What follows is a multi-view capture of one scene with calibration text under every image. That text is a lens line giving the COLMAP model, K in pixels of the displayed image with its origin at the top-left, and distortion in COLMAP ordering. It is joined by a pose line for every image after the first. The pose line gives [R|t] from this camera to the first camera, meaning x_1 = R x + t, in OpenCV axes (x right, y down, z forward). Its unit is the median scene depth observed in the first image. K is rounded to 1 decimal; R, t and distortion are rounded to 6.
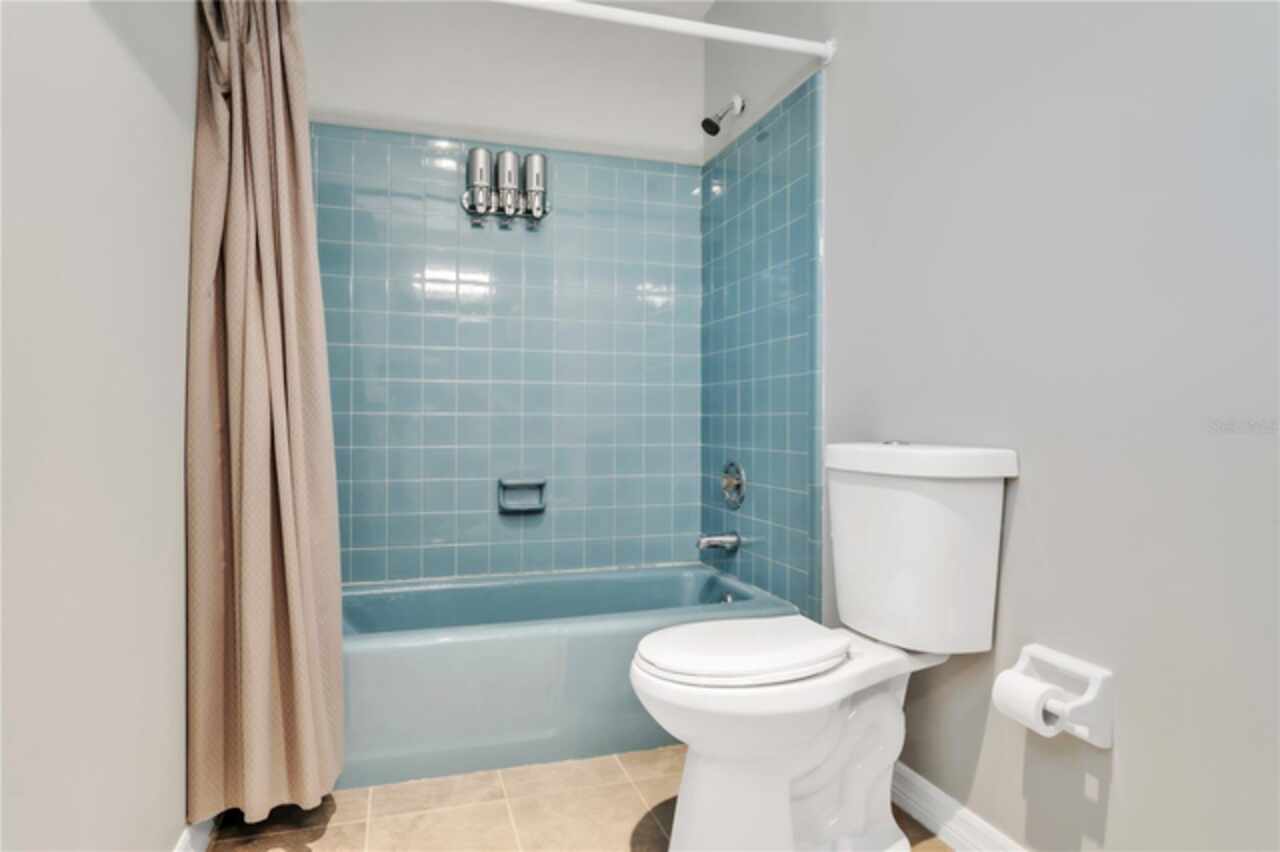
lens RADIAL K [[756.2, 0, 640.1], [0, 756.2, 437.3], [0, 0, 1]] dist [0.000748, 0.001676]
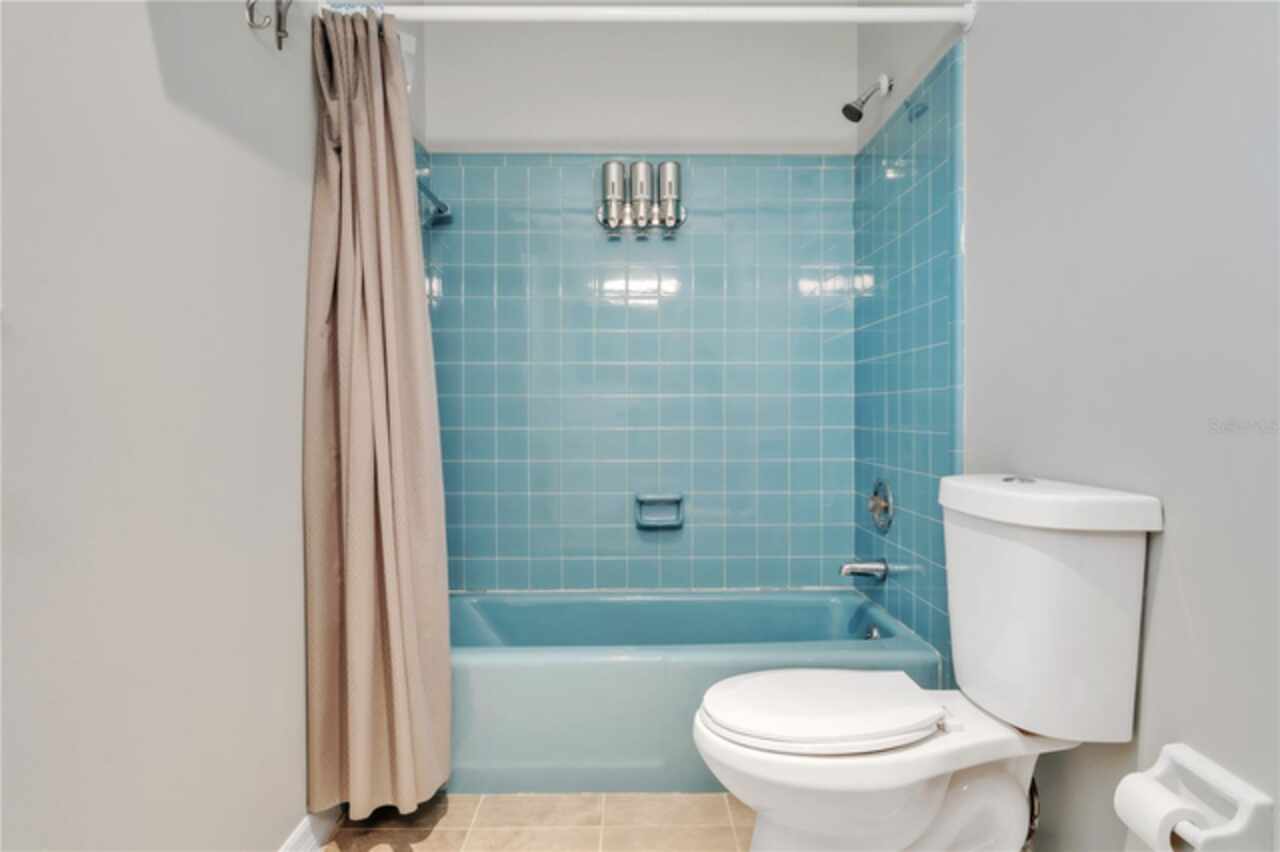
lens RADIAL K [[770.3, 0, 640.8], [0, 770.3, 437.7], [0, 0, 1]] dist [-0.001332, 0.000499]
pose [[0.957407, 0.003320, -0.288722, 0.118599], [-0.000096, 0.999937, 0.011180, -0.031591], [0.288741, -0.010676, 0.957348, 0.038361]]
